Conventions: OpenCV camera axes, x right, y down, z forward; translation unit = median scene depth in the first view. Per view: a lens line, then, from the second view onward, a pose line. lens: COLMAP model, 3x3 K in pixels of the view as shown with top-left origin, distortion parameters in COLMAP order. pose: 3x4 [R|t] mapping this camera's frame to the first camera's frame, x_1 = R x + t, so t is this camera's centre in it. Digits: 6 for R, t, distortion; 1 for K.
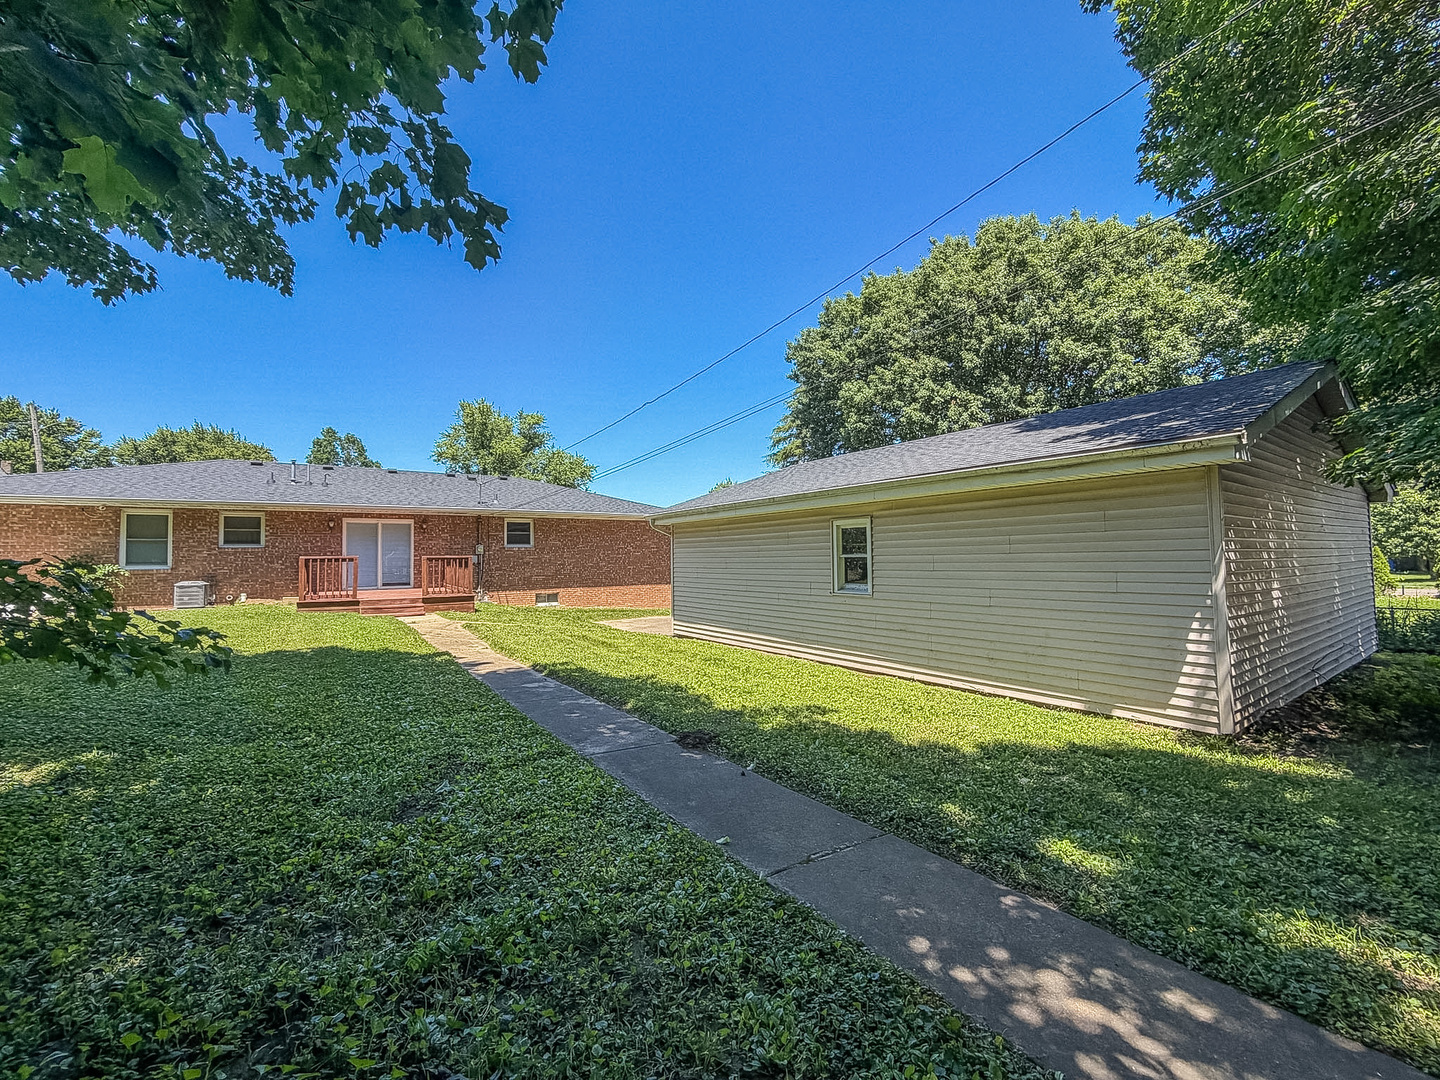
lens RADIAL K [[578.2, 0, 689.9], [0, 578.2, 539.6], [0, 0, 1]] dist [-0.000676, -0.000134]
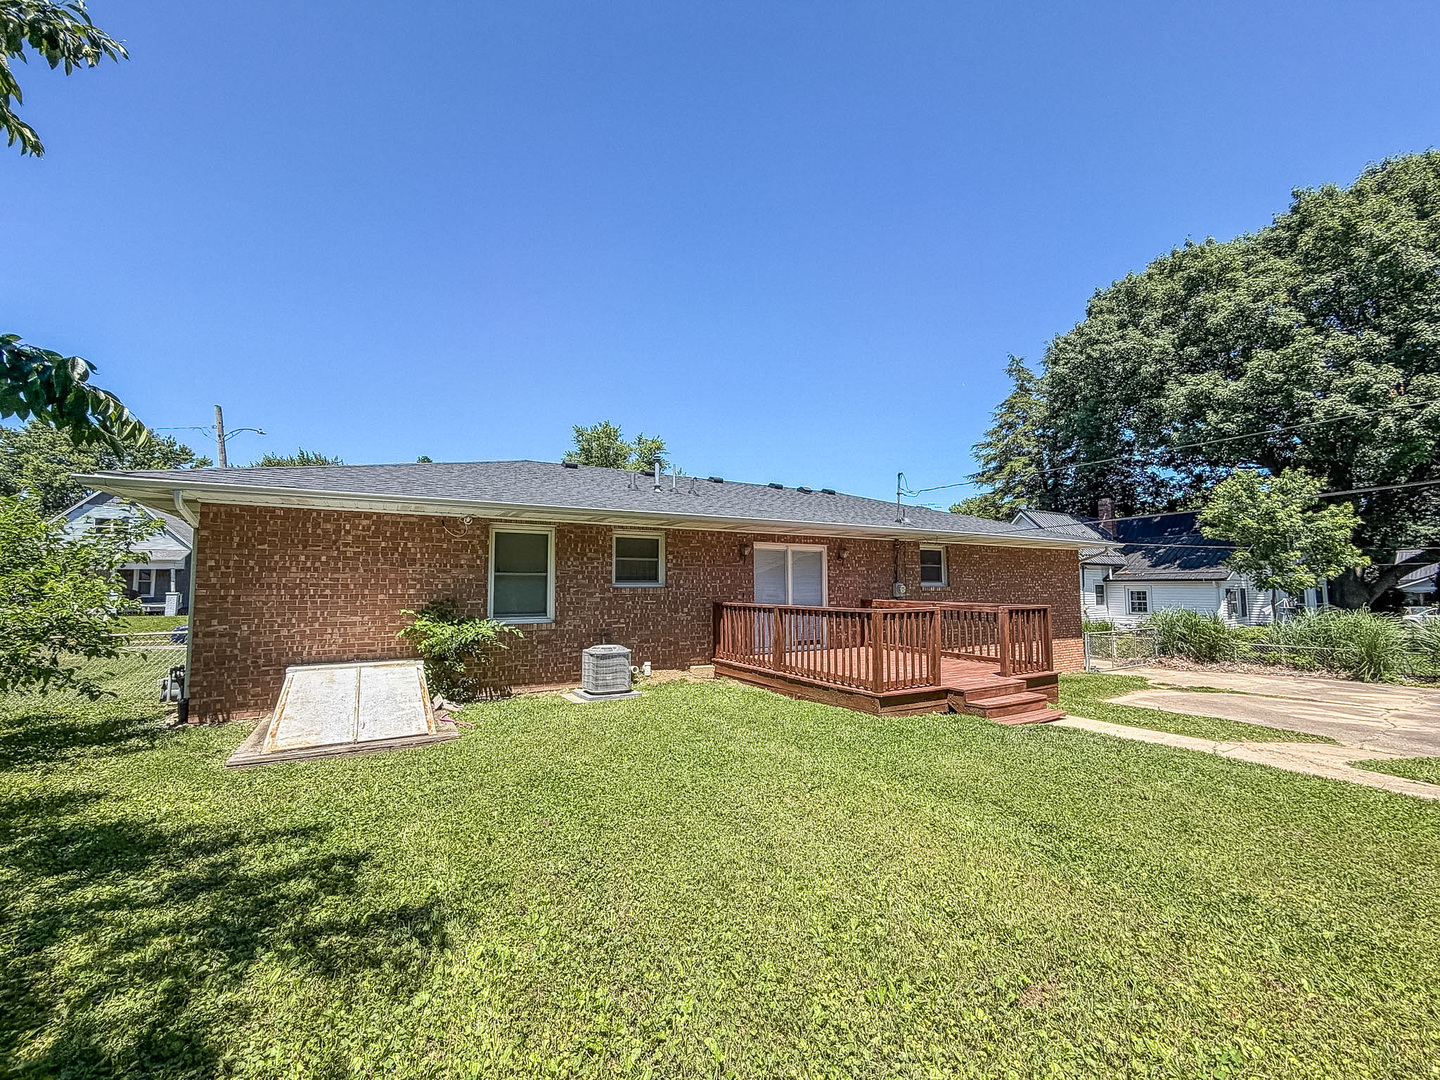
lens RADIAL K [[581.7, 0, 732.5], [0, 581.7, 556.7], [0, 0, 1]] dist [0.000587, 0.000079]
pose [[0.998853, 0.006494, -0.047442, -0.629685], [-0.007615, 0.999695, -0.023480, -0.005334], [0.047275, 0.023815, 0.998598, 0.364495]]
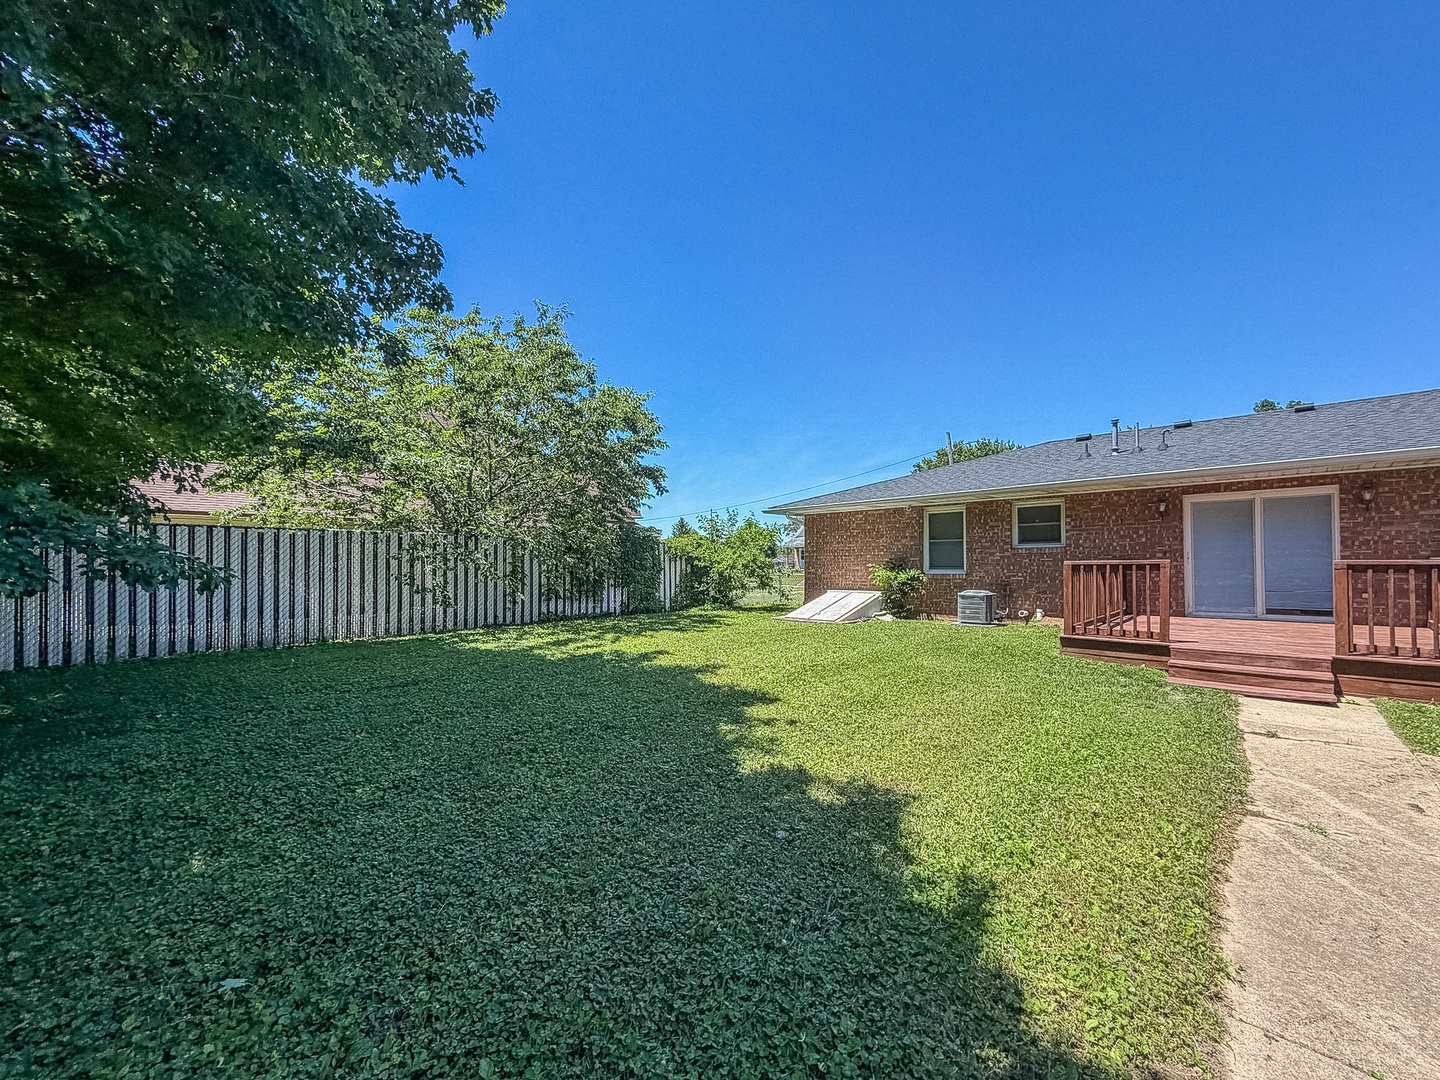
lens RADIAL K [[581.7, 0, 732.5], [0, 581.7, 556.7], [0, 0, 1]] dist [0.000587, 0.000079]
pose [[0.258280, -0.002545, -0.966067, -0.144532], [0.032724, 0.999446, 0.006116, 0.007800], [0.965516, -0.033193, 0.258220, 0.411662]]
